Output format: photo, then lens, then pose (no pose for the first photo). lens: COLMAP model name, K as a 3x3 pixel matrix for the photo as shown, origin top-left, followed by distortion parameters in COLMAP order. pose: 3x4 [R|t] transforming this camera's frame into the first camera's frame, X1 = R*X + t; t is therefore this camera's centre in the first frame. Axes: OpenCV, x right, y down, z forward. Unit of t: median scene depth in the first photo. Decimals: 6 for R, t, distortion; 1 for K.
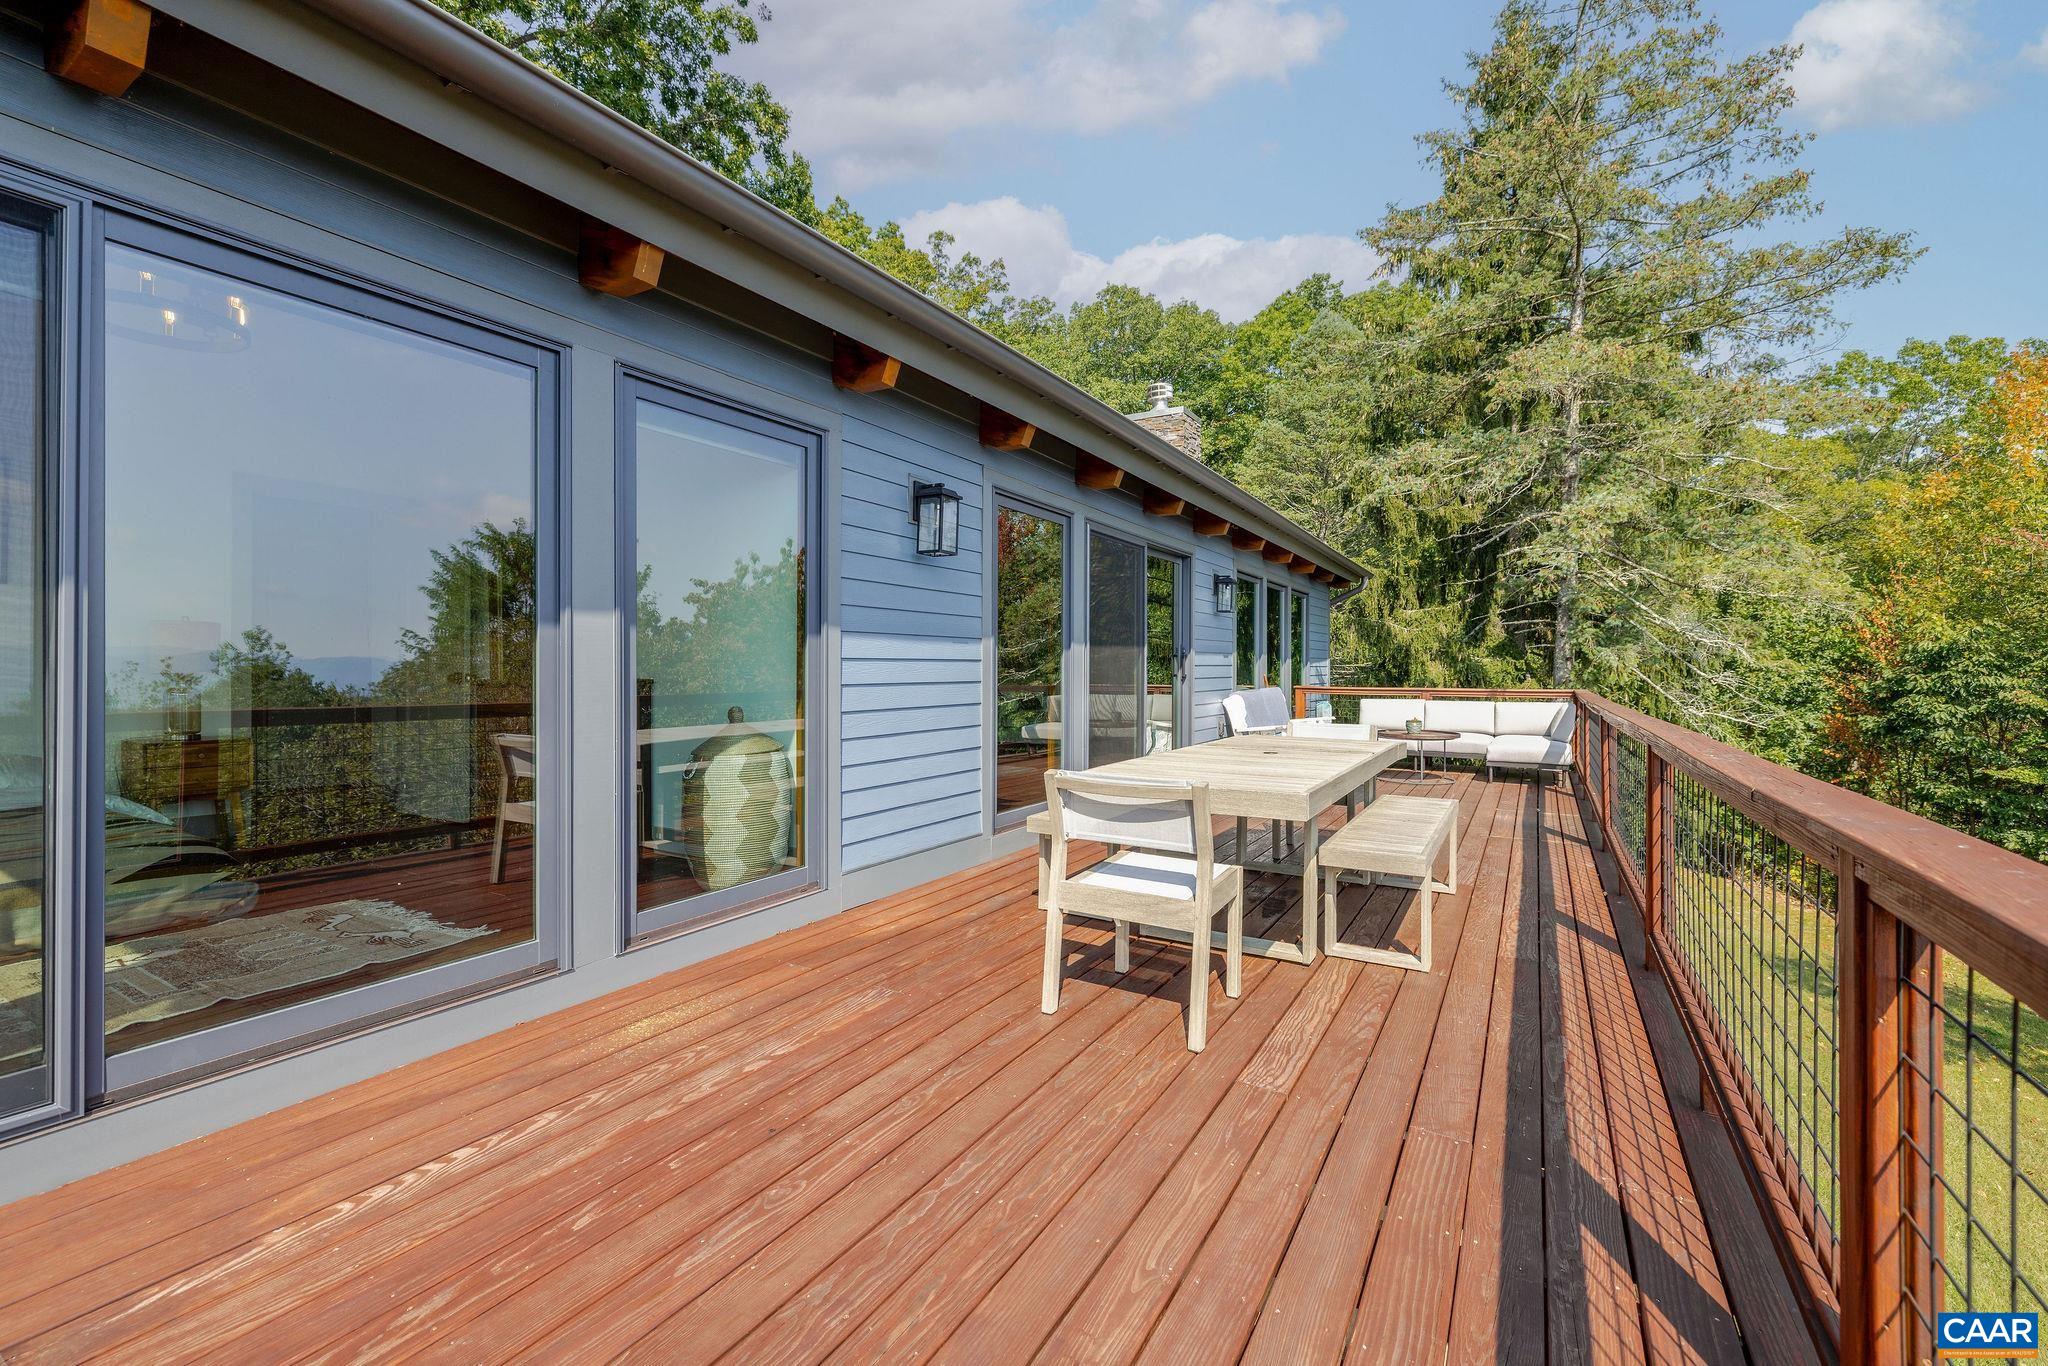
lens RADIAL K [[869.1, 0, 1022.9], [0, 869.1, 673.3], [0, 0, 1]] dist [-0.000186, -0.000046]
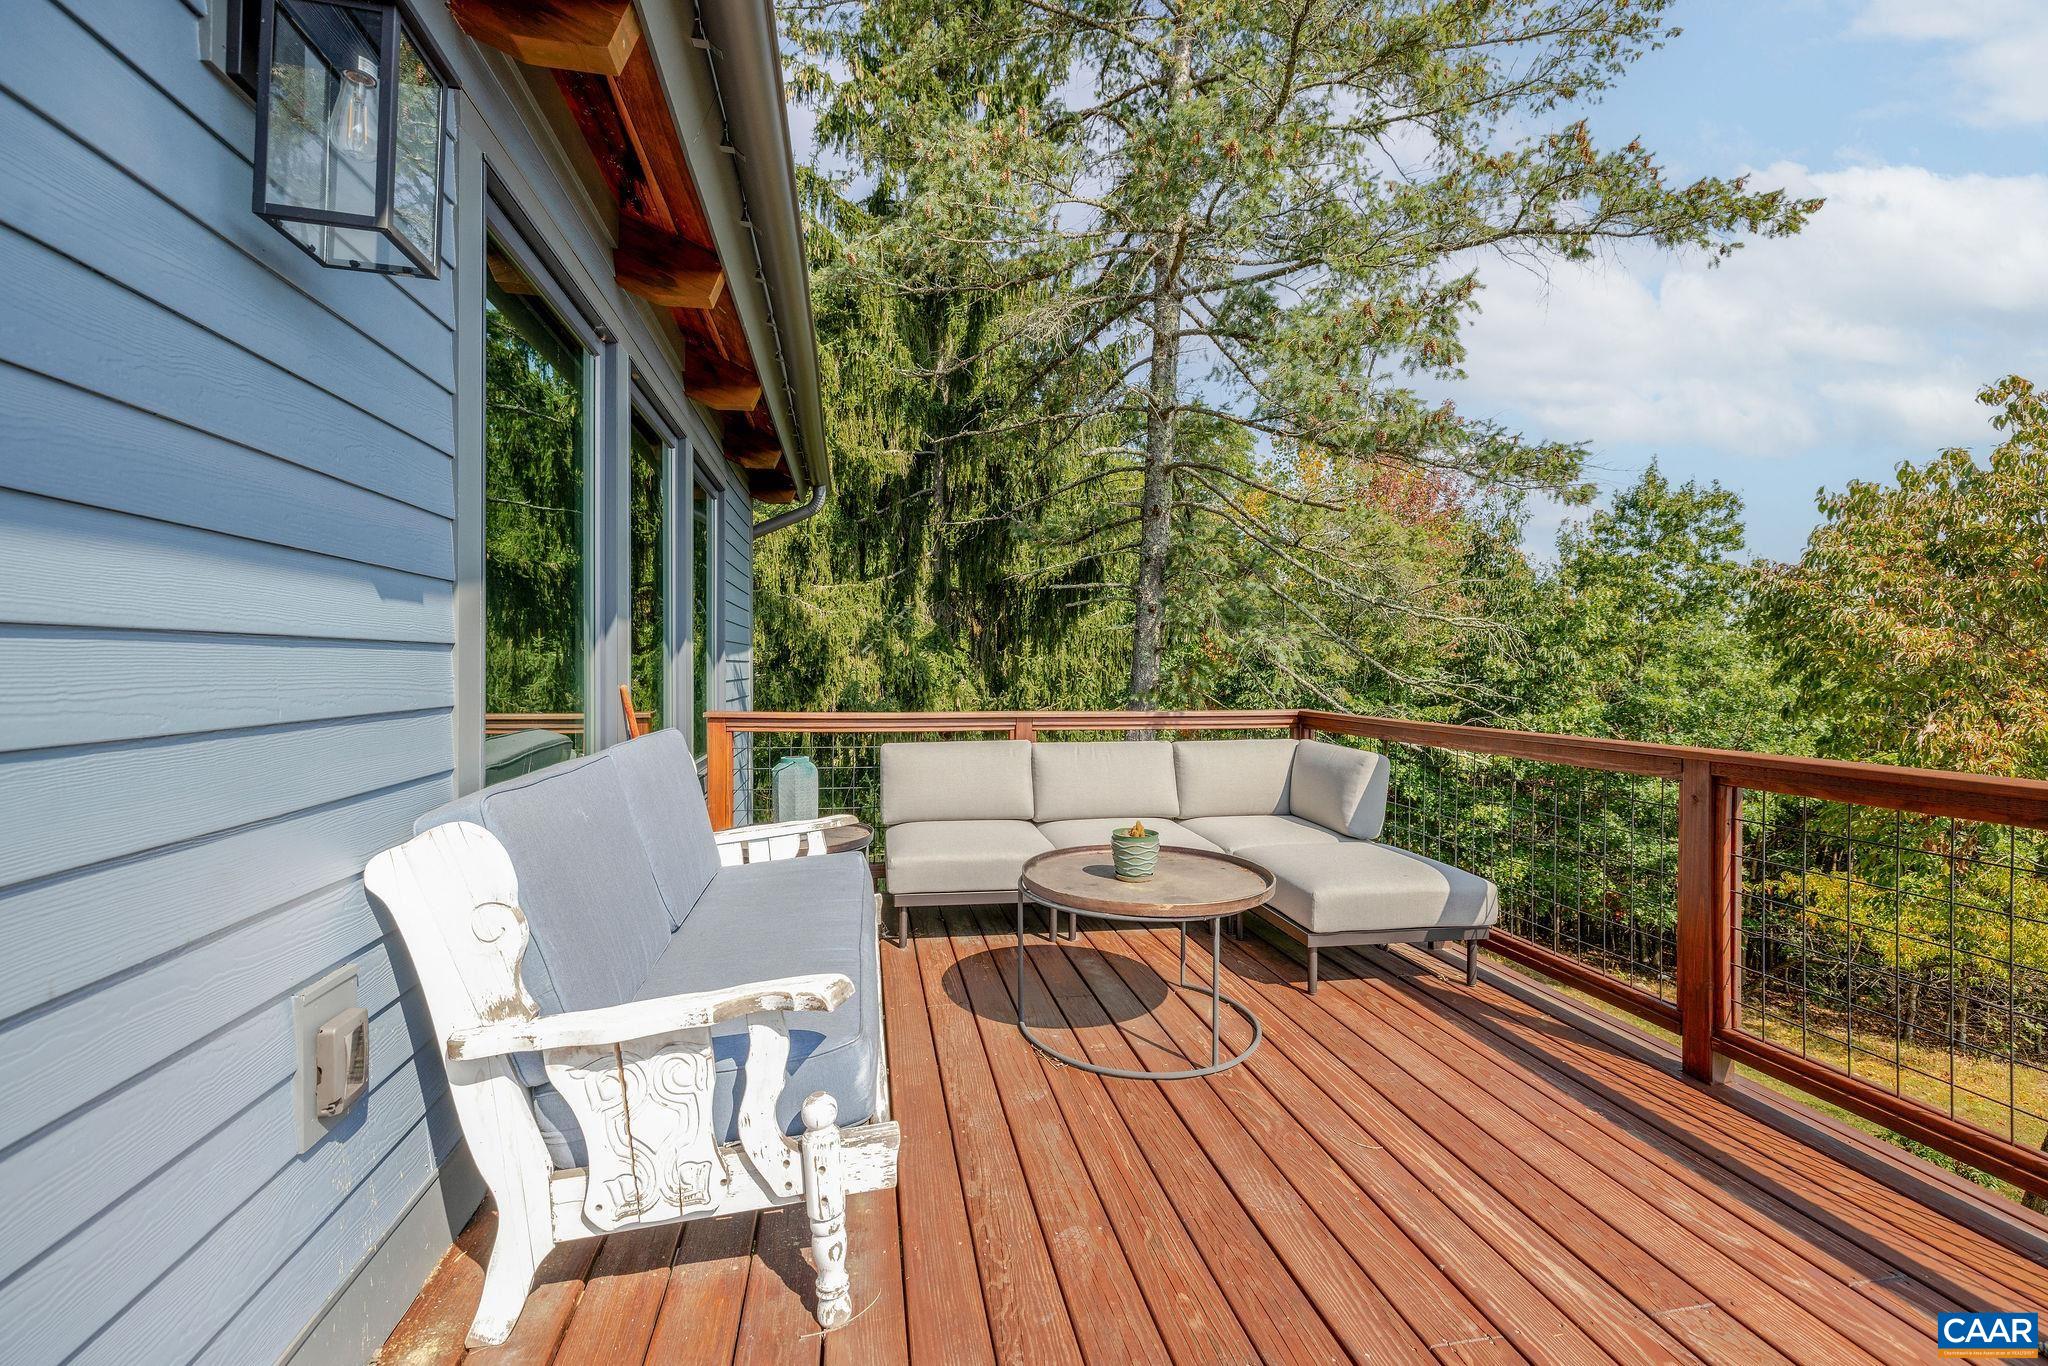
lens RADIAL K [[869.1, 0, 1025.8], [0, 869.1, 676.9], [0, 0, 1]] dist [-0.000186, -0.000046]
pose [[0.748466, -0.005958, 0.663146, 0.096513], [0.001300, 0.999971, 0.007517, -0.001978], [-0.663172, -0.004764, 0.748452, 0.358398]]
